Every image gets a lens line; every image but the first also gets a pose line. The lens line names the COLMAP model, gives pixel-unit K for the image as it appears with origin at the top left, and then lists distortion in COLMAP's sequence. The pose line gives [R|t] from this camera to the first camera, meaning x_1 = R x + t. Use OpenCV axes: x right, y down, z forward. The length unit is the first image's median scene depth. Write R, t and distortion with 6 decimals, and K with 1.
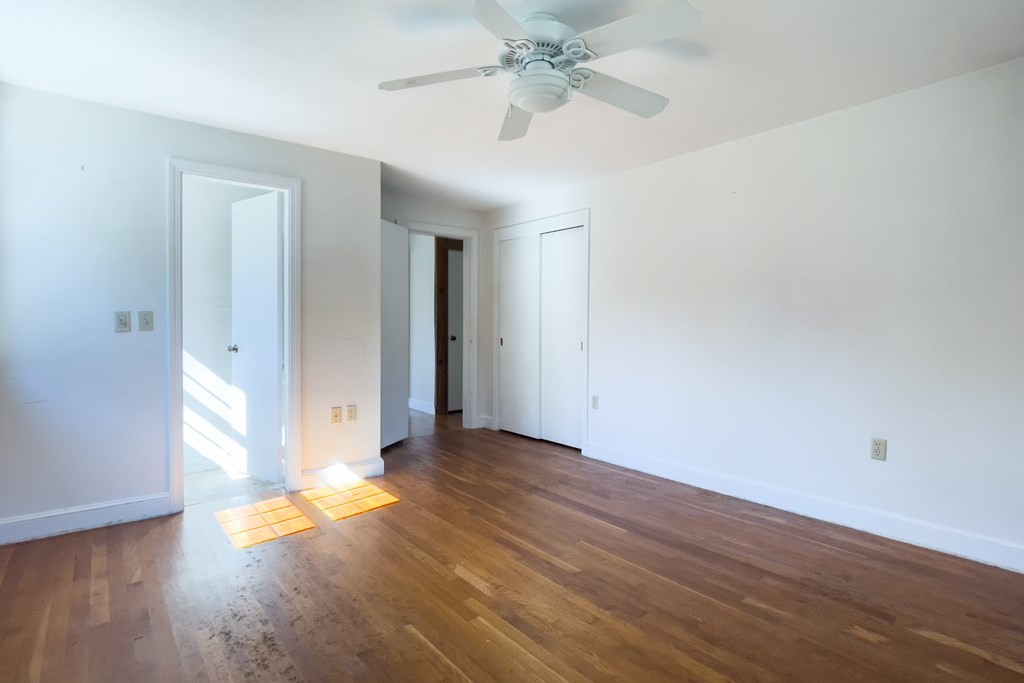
lens RADIAL K [[514.0, 0, 508.2], [0, 514.0, 338.9], [0, 0, 1]] dist [0.000613, -0.000578]
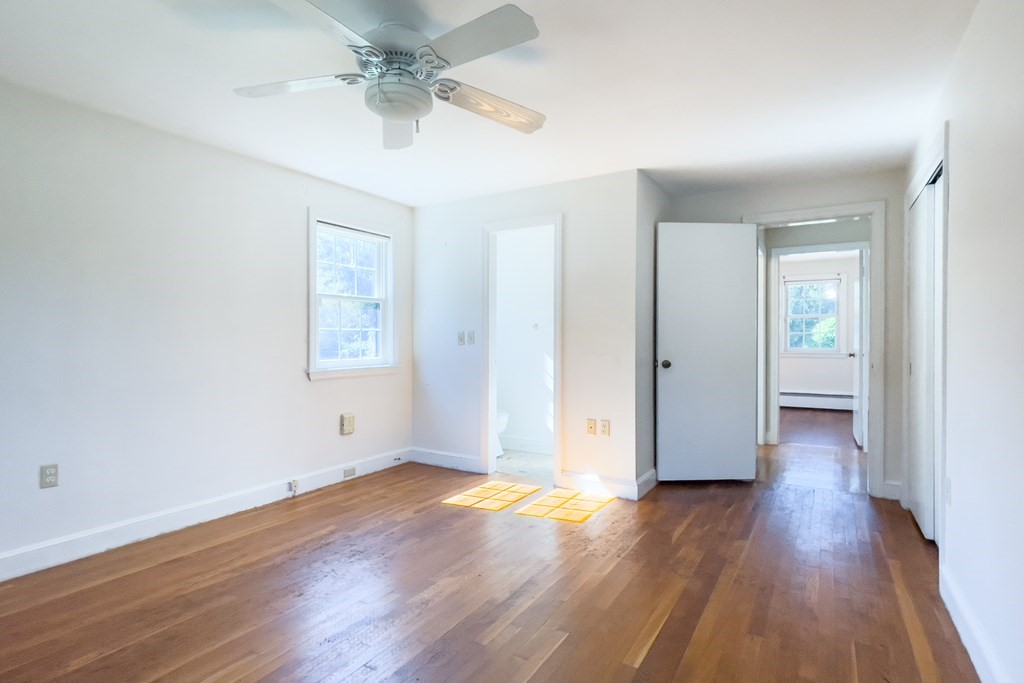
lens RADIAL K [[514.0, 0, 508.2], [0, 514.0, 338.9], [0, 0, 1]] dist [0.000613, -0.000578]
pose [[0.352692, 0.001585, -0.935738, 0.711280], [-0.025962, 0.999630, -0.008092, -0.021995], [0.935379, 0.027147, 0.352603, 0.570713]]
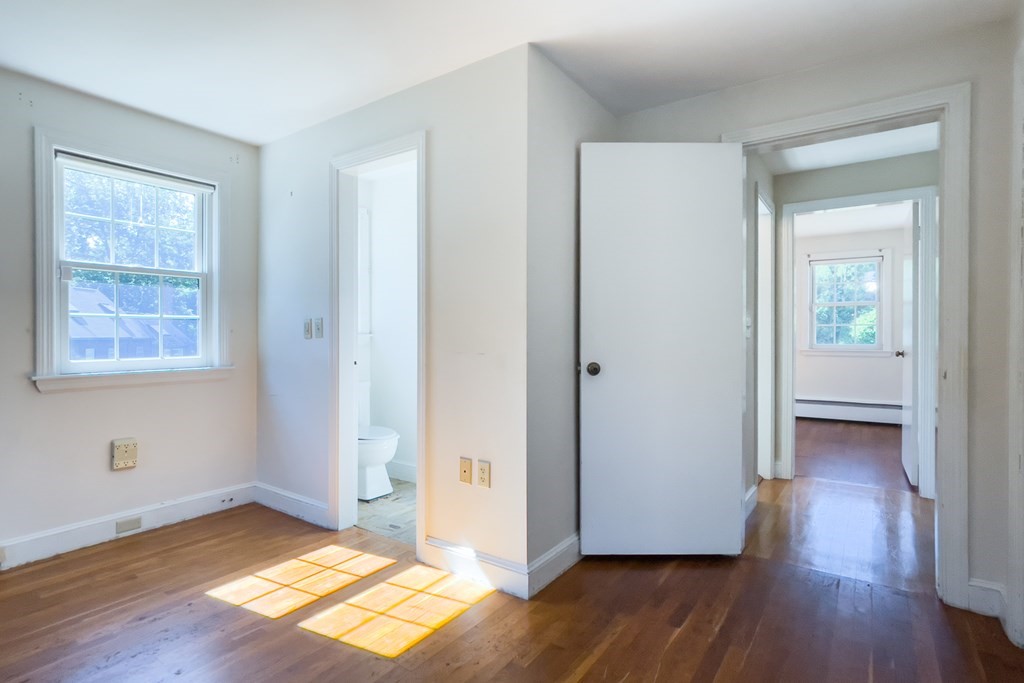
lens RADIAL K [[517.0, 0, 497.9], [0, 517.0, 335.6], [0, 0, 1]] dist [-0.027791, 0.022154]
pose [[0.287525, 0.002109, -0.957771, 0.363655], [-0.026191, 0.999641, -0.005661, -0.023028], [0.957415, 0.026713, 0.287477, 1.033402]]
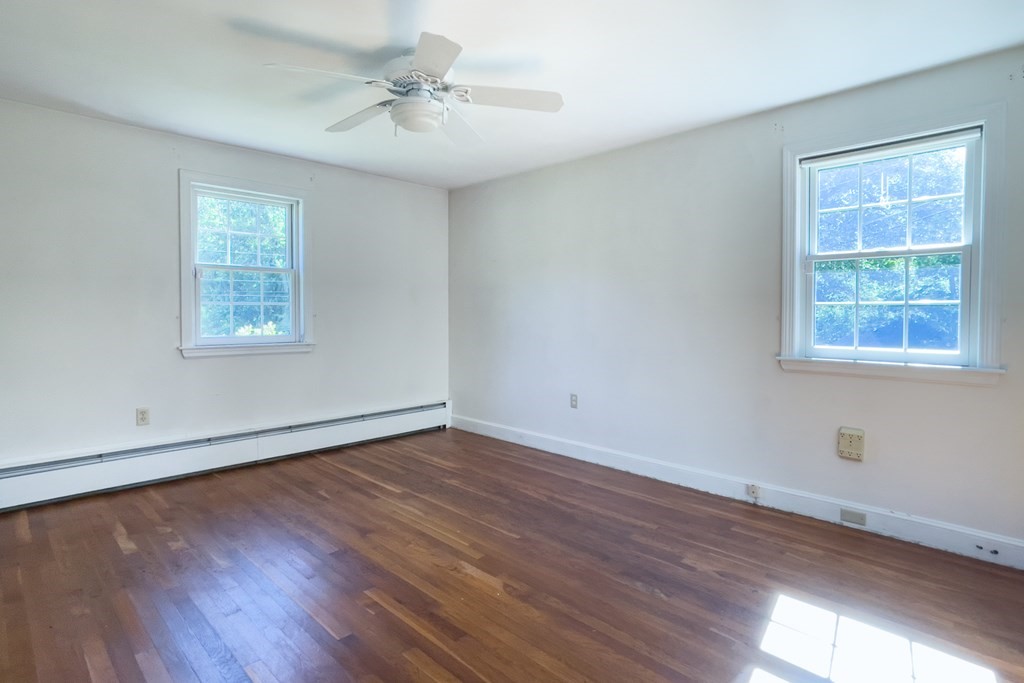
lens RADIAL K [[527.9, 0, 512.1], [0, 527.9, 327.9], [0, 0, 1]] dist [-0.051269, 0.025453]
pose [[-0.991416, -0.004364, -0.130673, 0.003745], [-0.011583, 0.998445, 0.054536, -0.046104], [0.130232, 0.055582, -0.989924, 1.480427]]
